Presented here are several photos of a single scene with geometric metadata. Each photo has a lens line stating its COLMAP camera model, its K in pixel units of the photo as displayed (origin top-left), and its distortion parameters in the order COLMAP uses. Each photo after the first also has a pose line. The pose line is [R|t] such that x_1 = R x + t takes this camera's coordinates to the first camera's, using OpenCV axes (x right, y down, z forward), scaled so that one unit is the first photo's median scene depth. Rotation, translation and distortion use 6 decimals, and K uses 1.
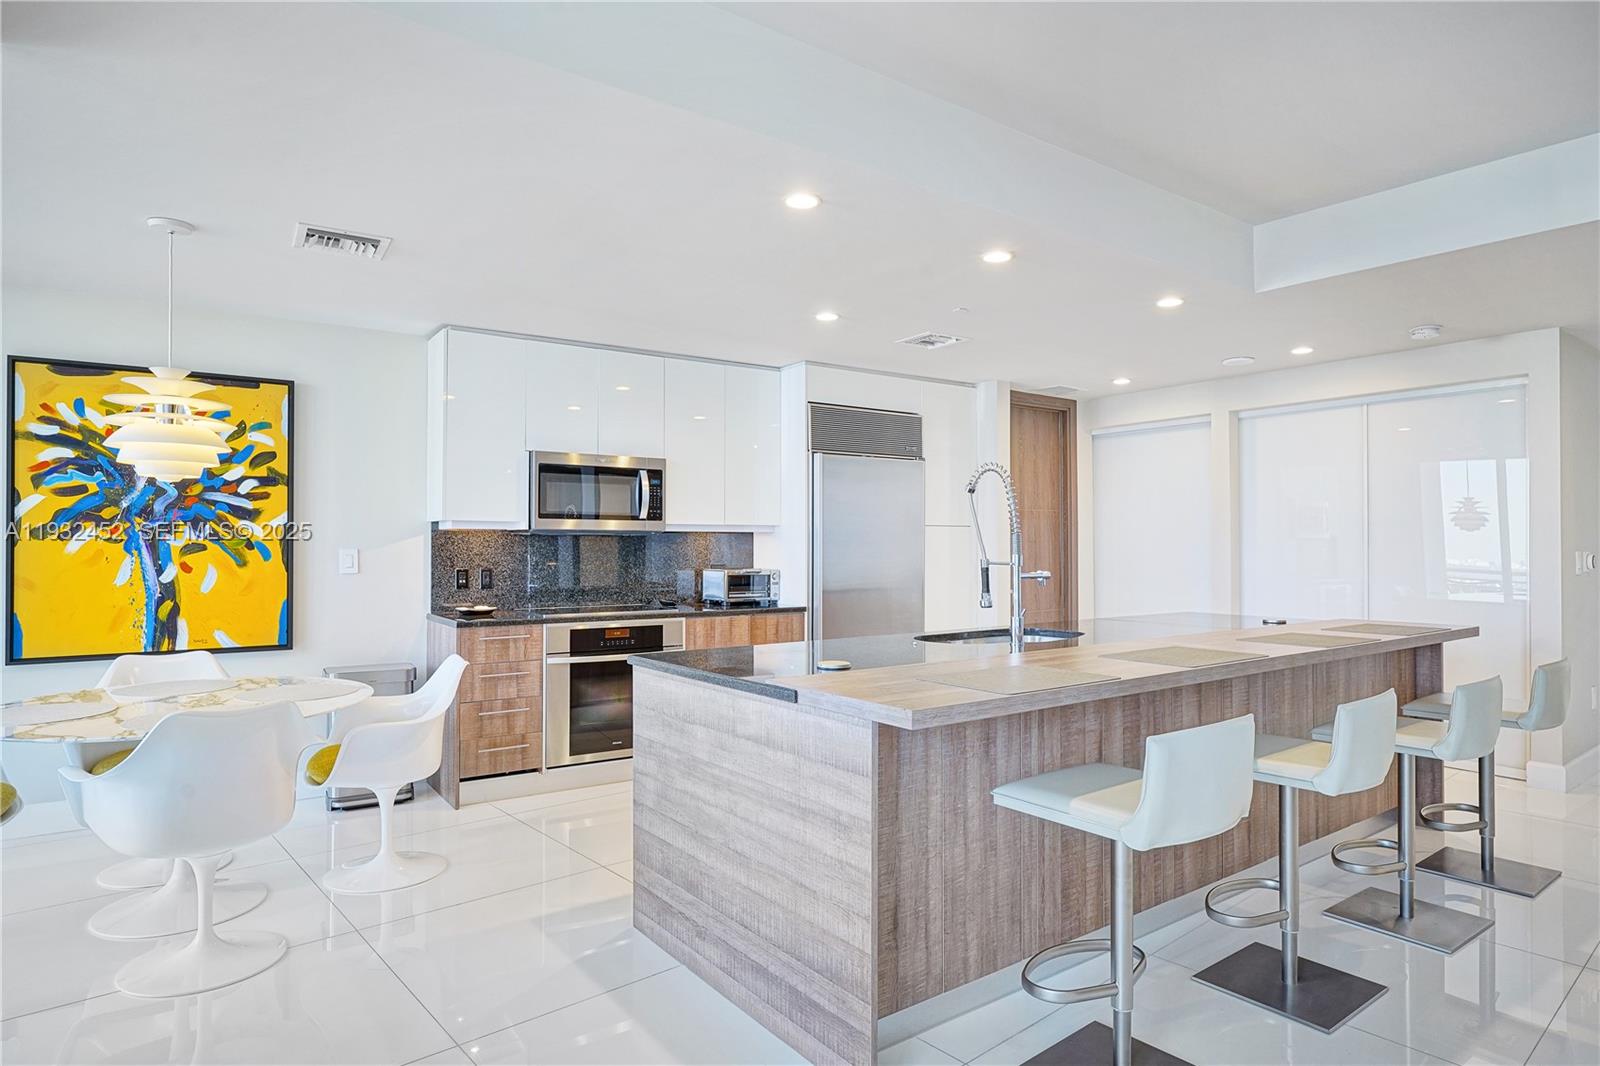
lens RADIAL K [[913.2, 0, 797.8], [0, 913.2, 537.0], [0, 0, 1]] dist [-0.003213, 0.005209]
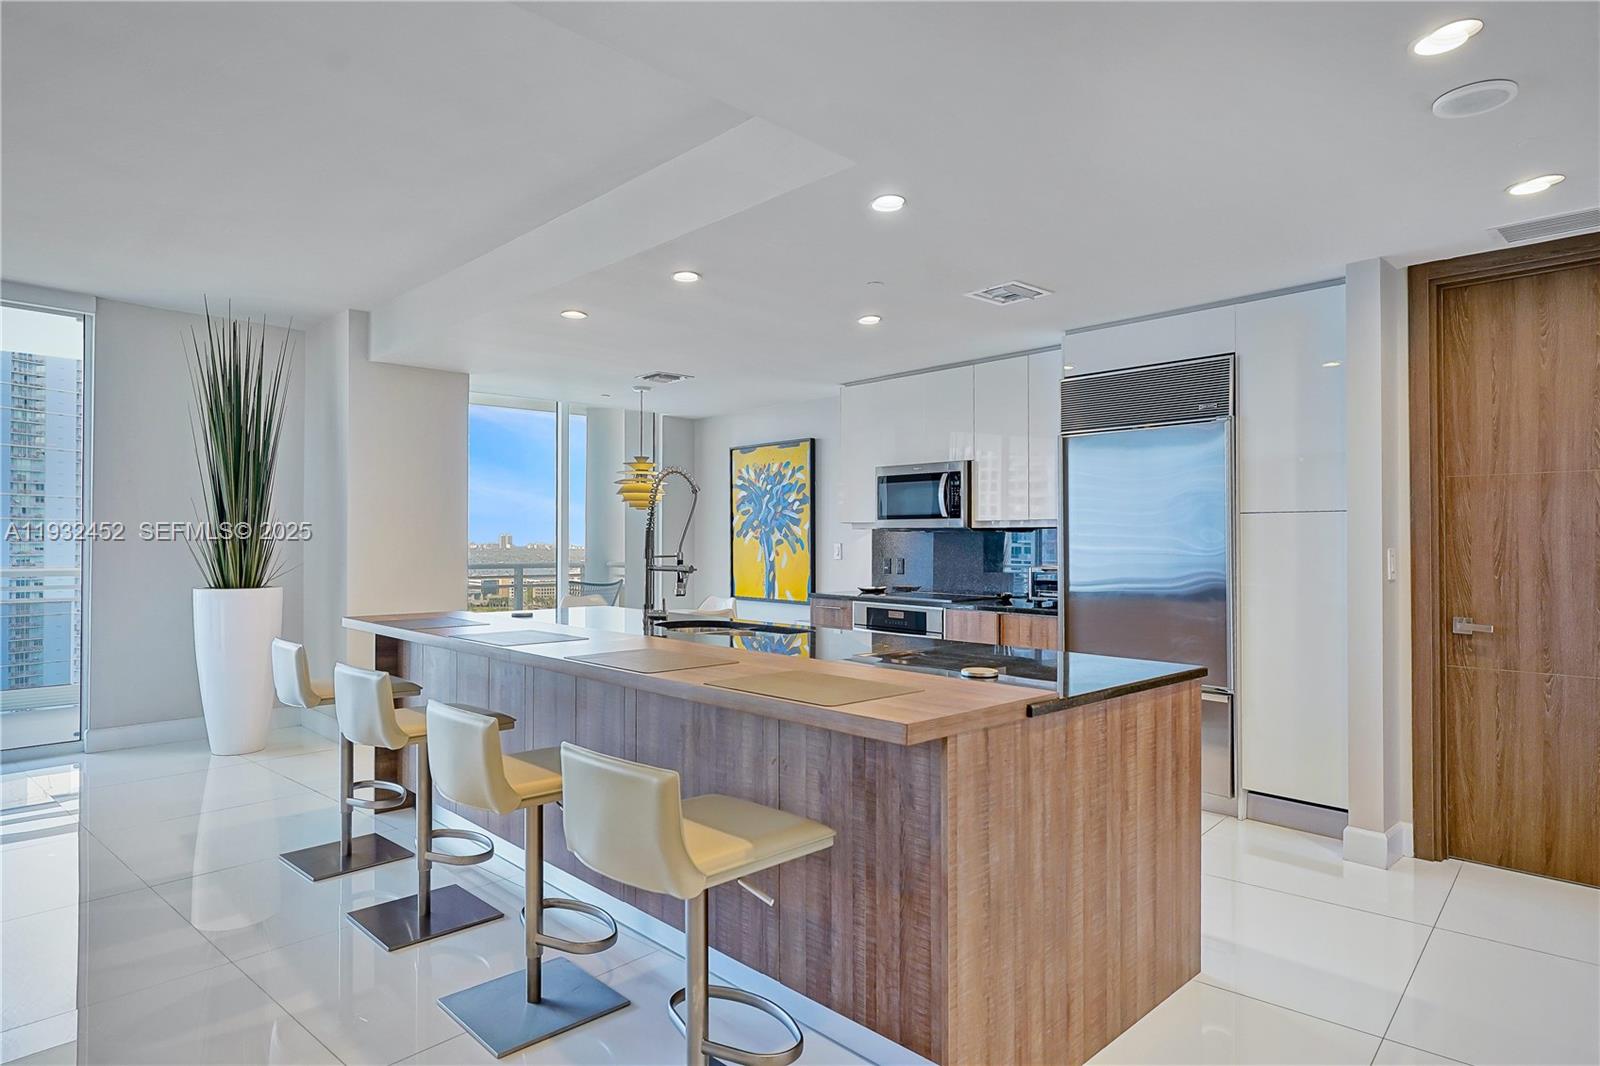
lens RADIAL K [[913.2, 0, 809.8], [0, 913.2, 528.2], [0, 0, 1]] dist [-0.003213, 0.005209]
pose [[0.130496, -0.013309, -0.991360, 1.072598], [0.006205, 0.999901, -0.012607, 0.007749], [0.991429, -0.004506, 0.130565, 0.816611]]
